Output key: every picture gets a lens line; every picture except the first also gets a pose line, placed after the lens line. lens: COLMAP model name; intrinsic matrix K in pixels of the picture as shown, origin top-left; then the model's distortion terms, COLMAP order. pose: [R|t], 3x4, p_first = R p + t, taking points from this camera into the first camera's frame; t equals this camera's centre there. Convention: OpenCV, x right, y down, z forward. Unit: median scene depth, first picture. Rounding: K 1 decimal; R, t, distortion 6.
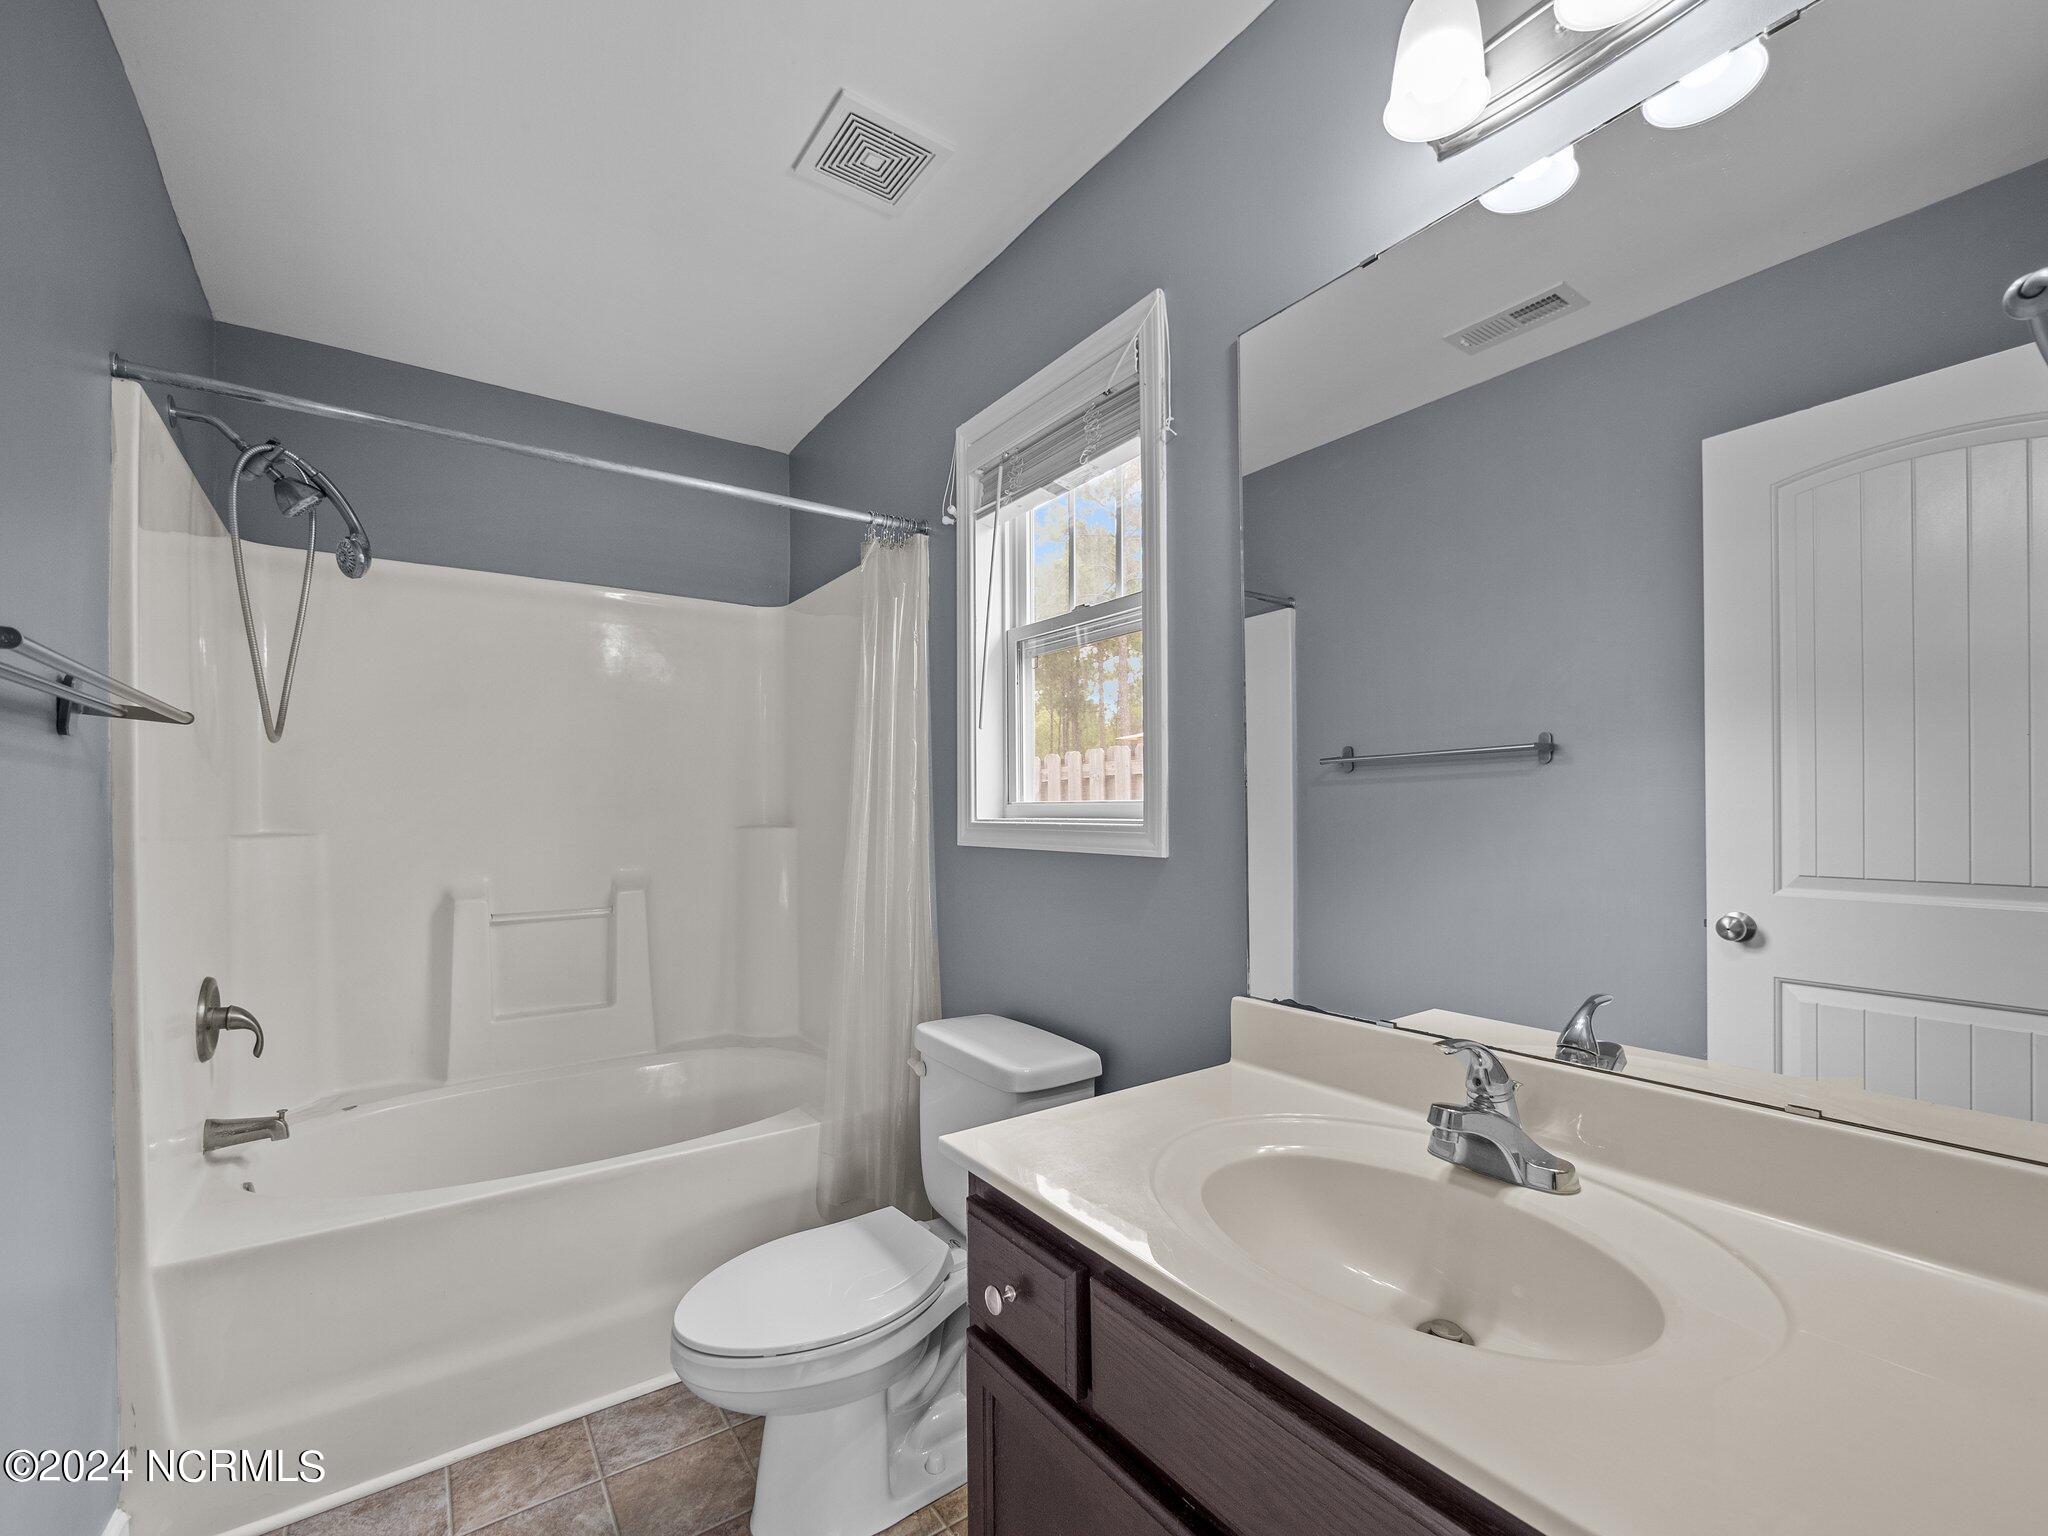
lens RADIAL K [[860.7, 0, 1025.3], [0, 860.7, 806.7], [0, 0, 1]] dist [-0.002941, -0.000052]
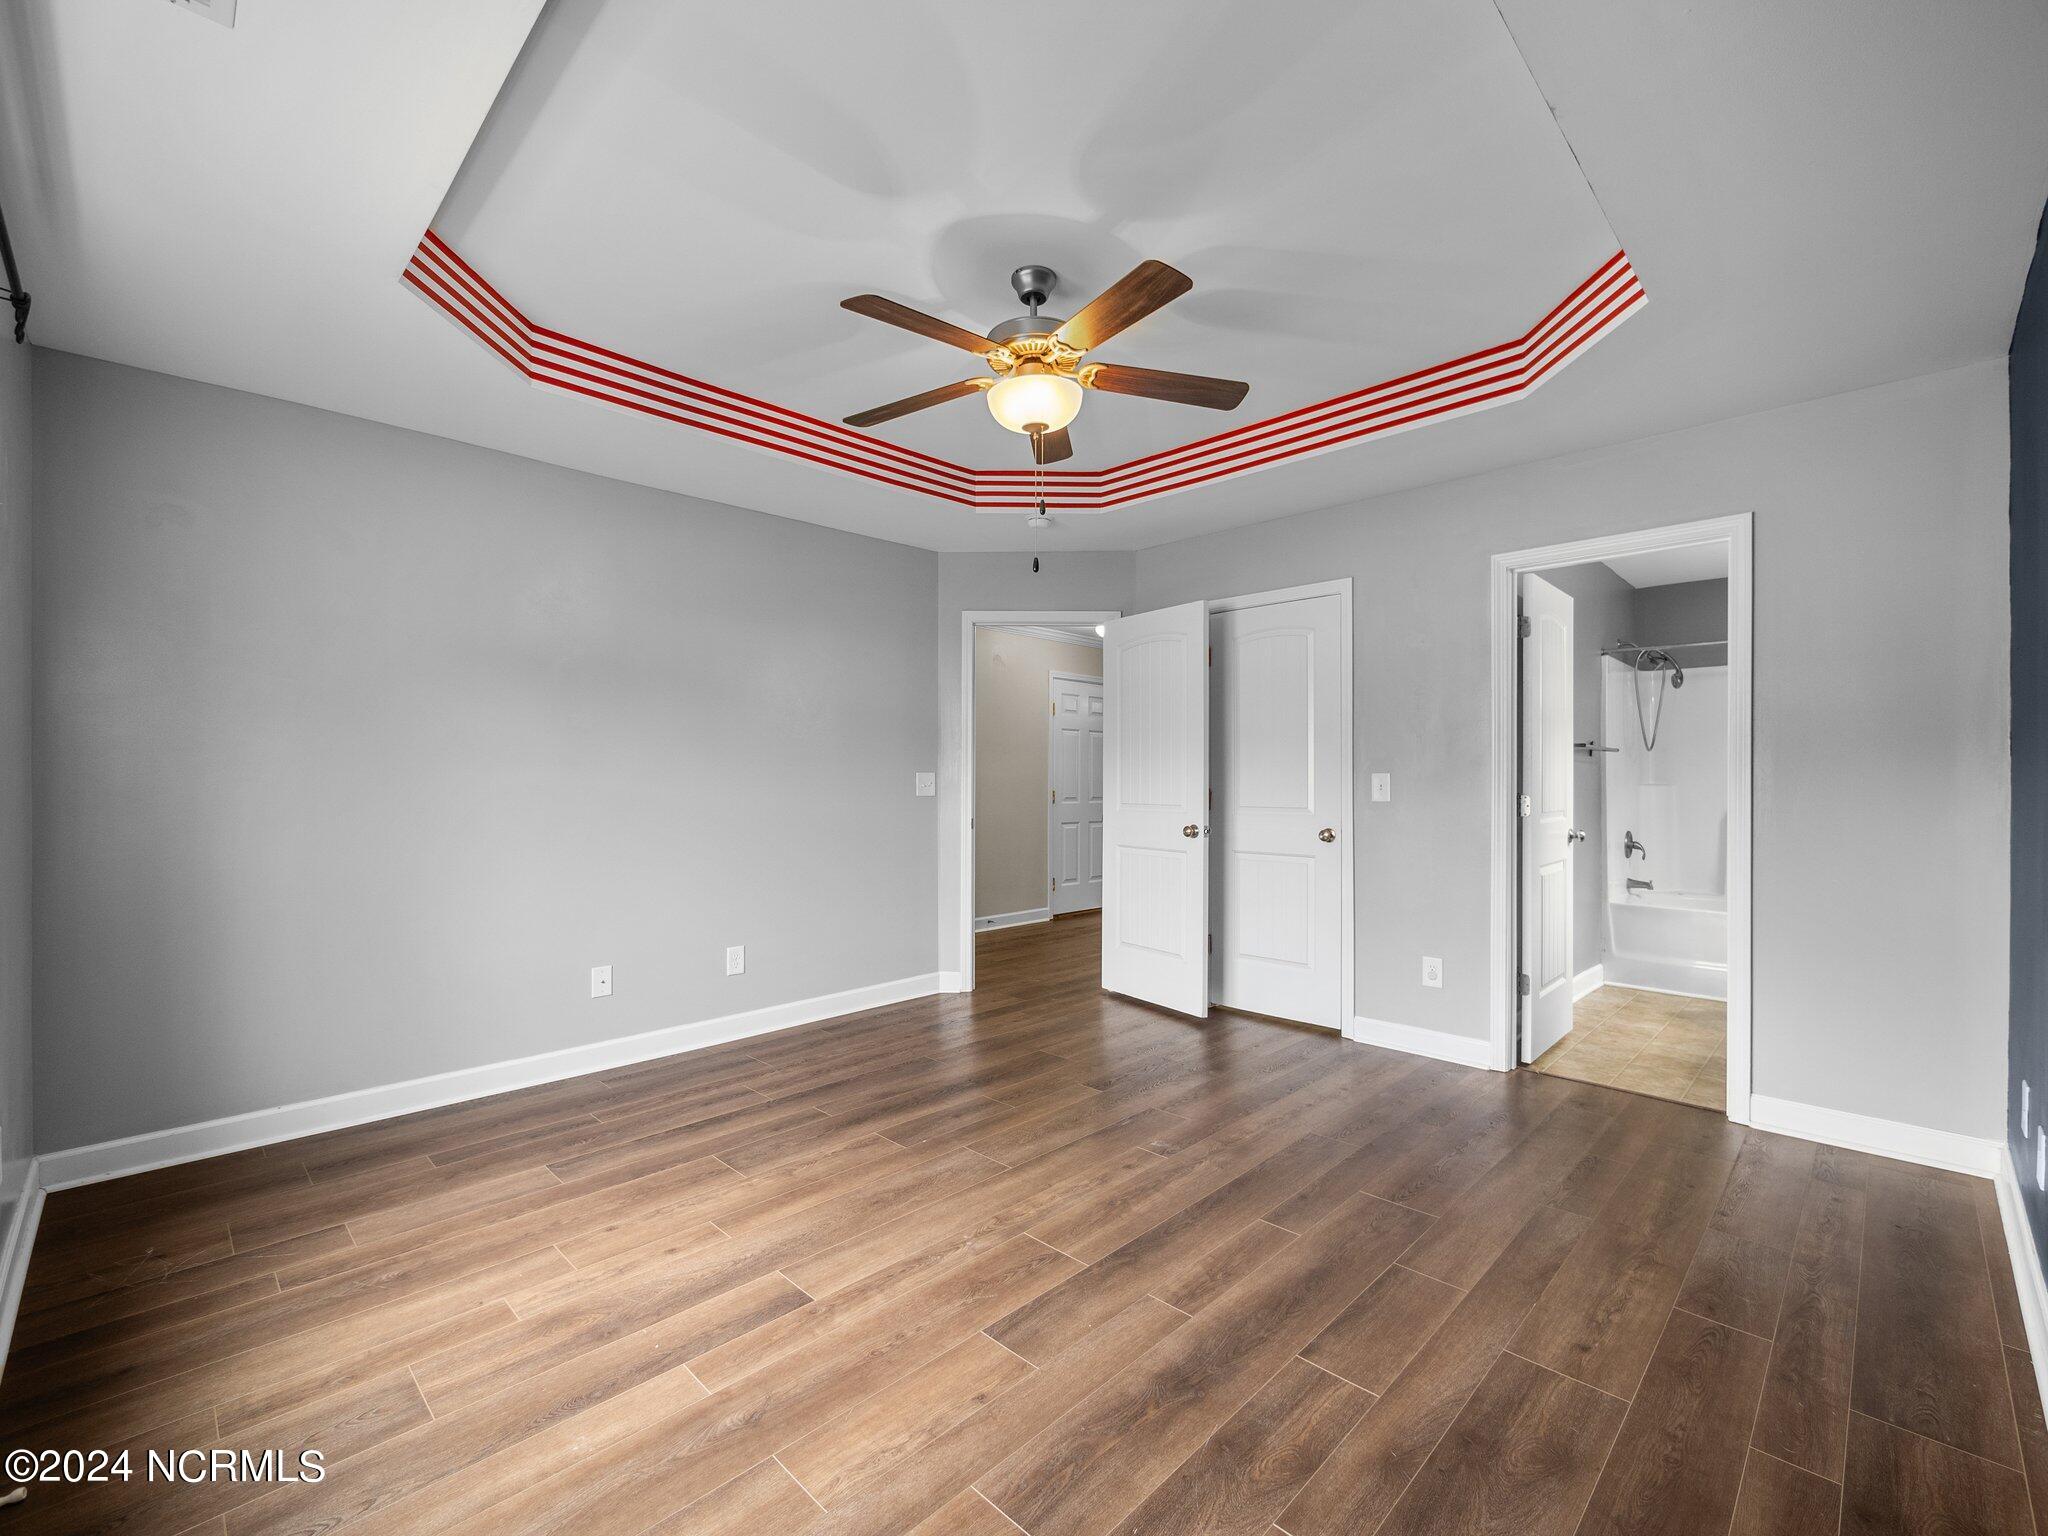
lens RADIAL K [[870.7, 0, 1026.3], [0, 870.7, 770.5], [0, 0, 1]] dist [-0.003794, 0.000134]
pose [[0.173226, 0.004914, -0.984870, 1.582089], [-0.001722, 0.999988, 0.004686, -0.013122], [0.984881, 0.000885, 0.173232, -1.509729]]
